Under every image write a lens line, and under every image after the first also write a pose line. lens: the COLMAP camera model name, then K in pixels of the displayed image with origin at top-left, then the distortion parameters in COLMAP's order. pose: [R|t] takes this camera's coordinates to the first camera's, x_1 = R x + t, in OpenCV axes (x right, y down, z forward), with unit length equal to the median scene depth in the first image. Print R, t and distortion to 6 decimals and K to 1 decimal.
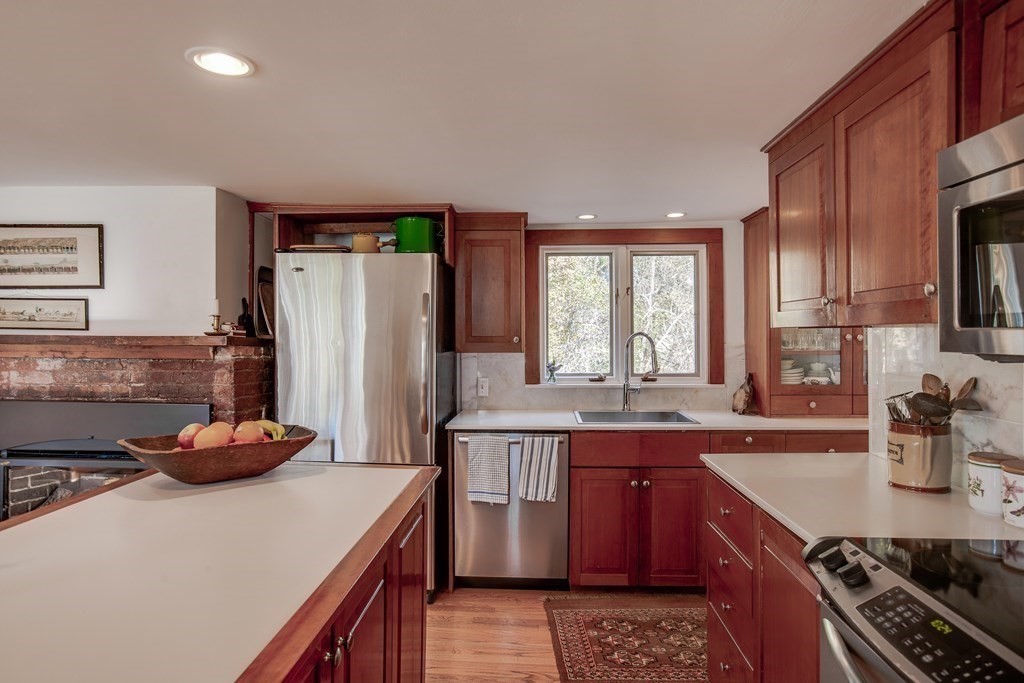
lens RADIAL K [[583.0, 0, 512.0], [0, 583.0, 341.5], [0, 0, 1]] dist [-0.039267, 0.037270]
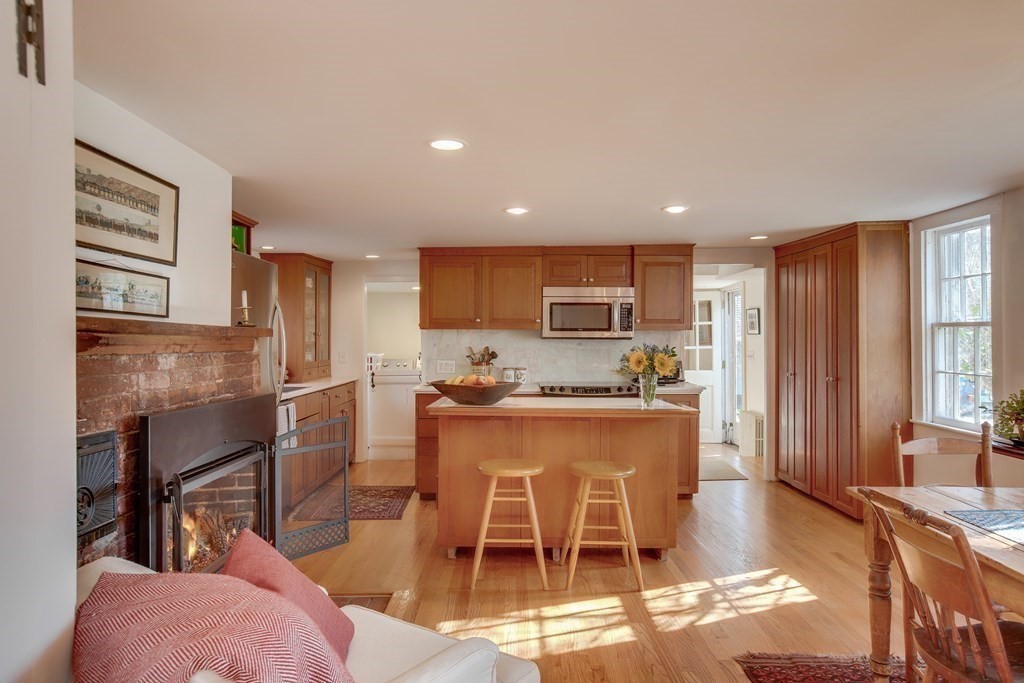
lens RADIAL K [[660.2, 0, 512.0], [0, 660.2, 341.5], [0, 0, 1]] dist [0.000148, 0.000334]
pose [[-0.040879, -0.006084, 0.999146, -1.653593], [0.020588, 0.999764, 0.006930, 0.016075], [-0.998952, 0.020853, -0.040744, 0.575540]]
